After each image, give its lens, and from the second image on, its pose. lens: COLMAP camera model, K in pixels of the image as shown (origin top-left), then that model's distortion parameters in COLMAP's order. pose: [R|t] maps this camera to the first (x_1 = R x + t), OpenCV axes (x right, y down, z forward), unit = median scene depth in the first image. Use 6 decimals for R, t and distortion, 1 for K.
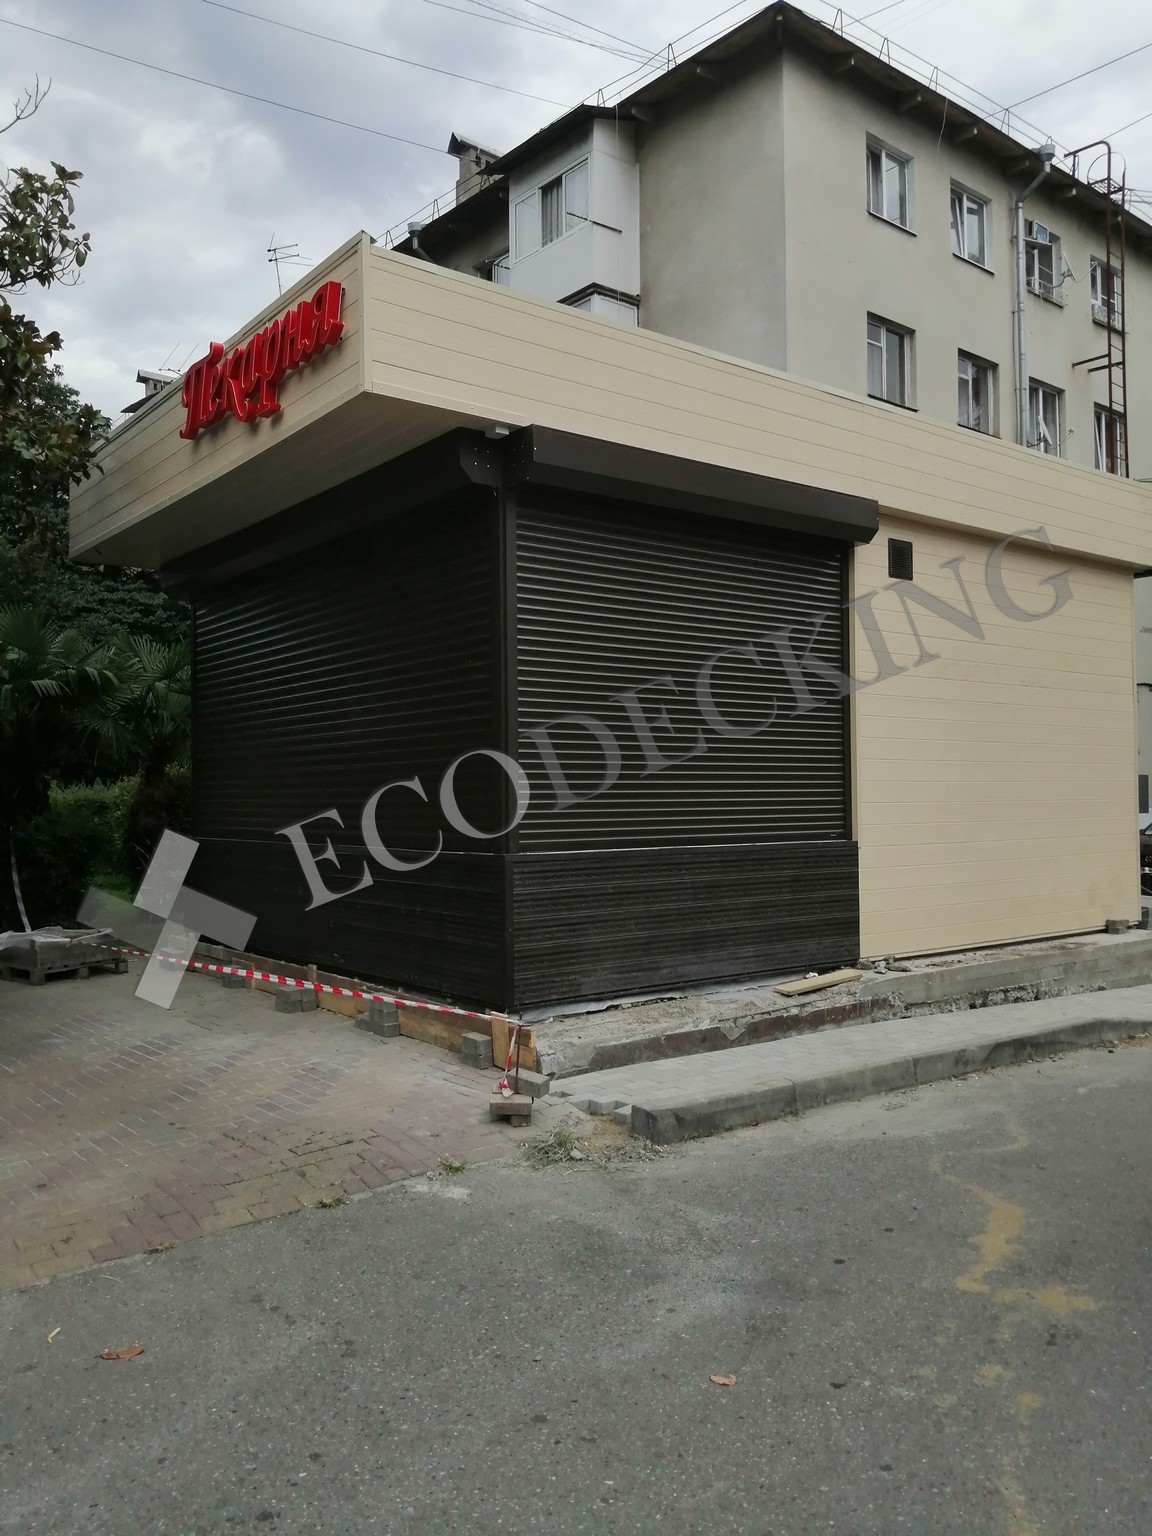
lens RADIAL K [[1209.2, 0, 572.7], [0, 1209.2, 763.0], [0, 0, 1]] dist [0.054033, -0.108414]
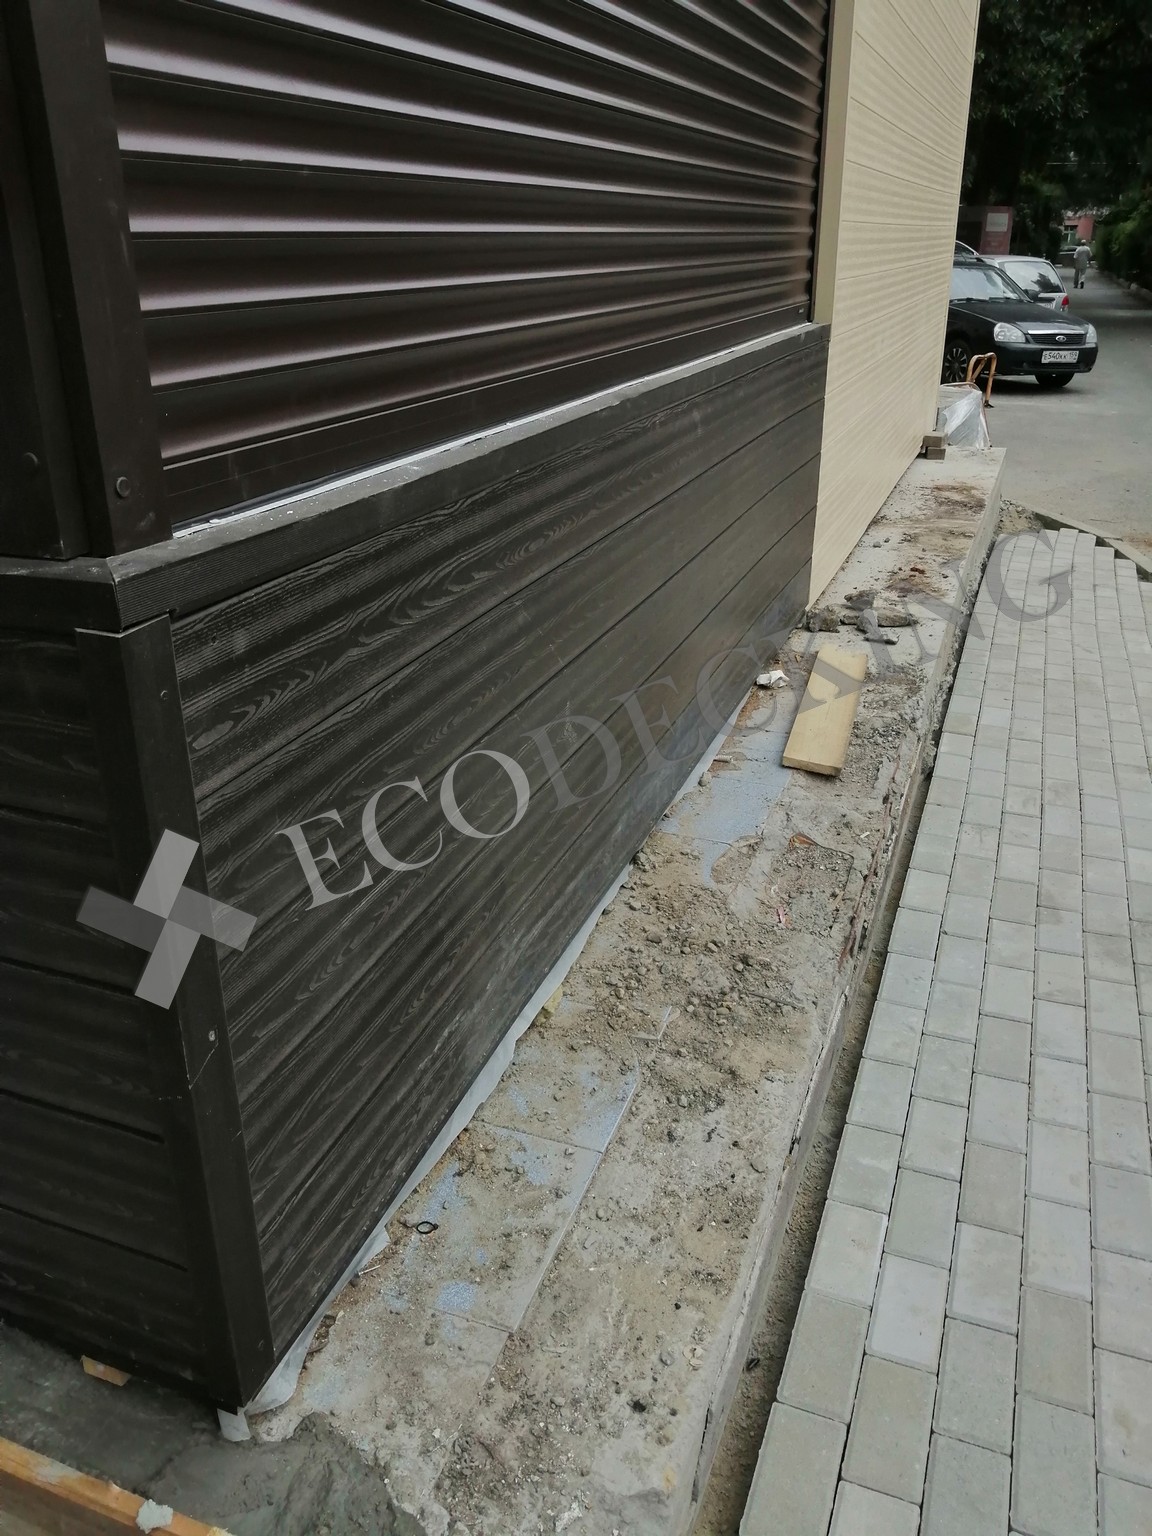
lens RADIAL K [[1209.2, 0, 577.0], [0, 1209.2, 770.6], [0, 0, 1]] dist [0.054033, -0.108414]
pose [[0.849730, -0.205251, 0.485624, -0.079619], [-0.021826, 0.906622, 0.421379, 0.037321], [-0.526766, -0.368658, 0.765904, 0.846028]]
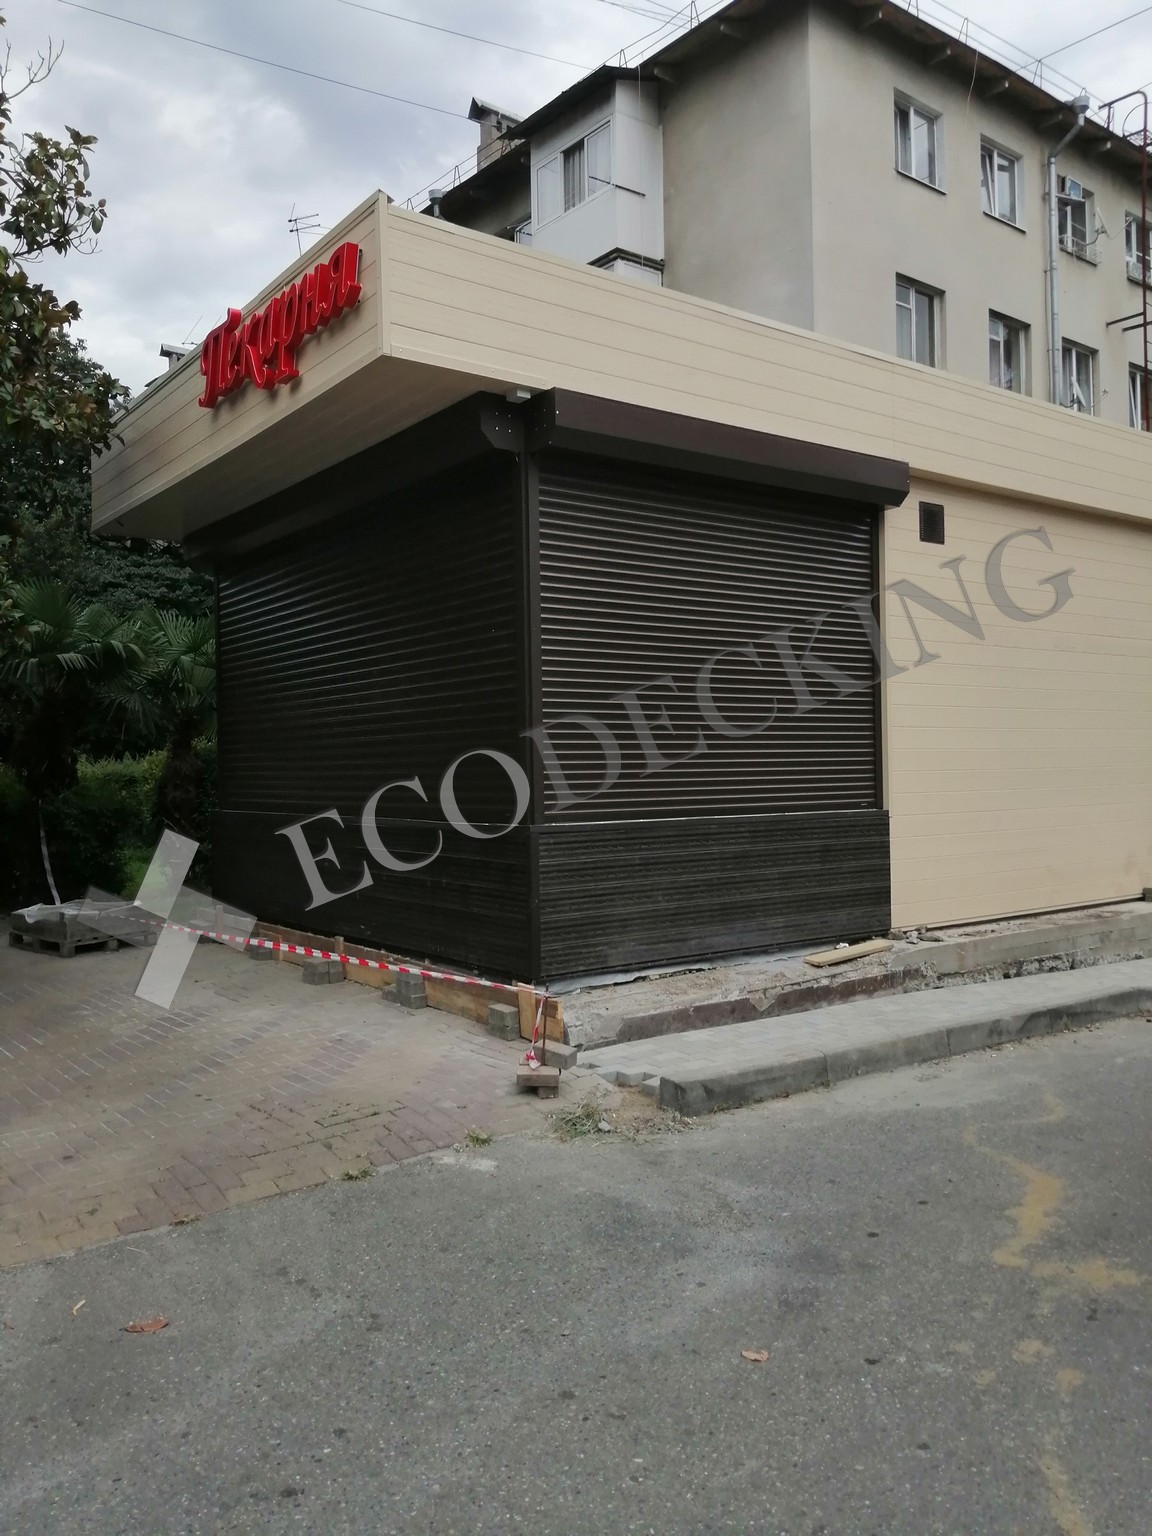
lens RADIAL K [[1209.2, 0, 567.8], [0, 1209.2, 759.9], [0, 0, 1]] dist [0.054033, -0.108414]
pose [[0.999625, -0.007309, -0.026386, 0.000970], [0.007828, 0.999777, 0.019598, 0.002921], [0.026237, -0.019797, 0.999460, 0.010878]]
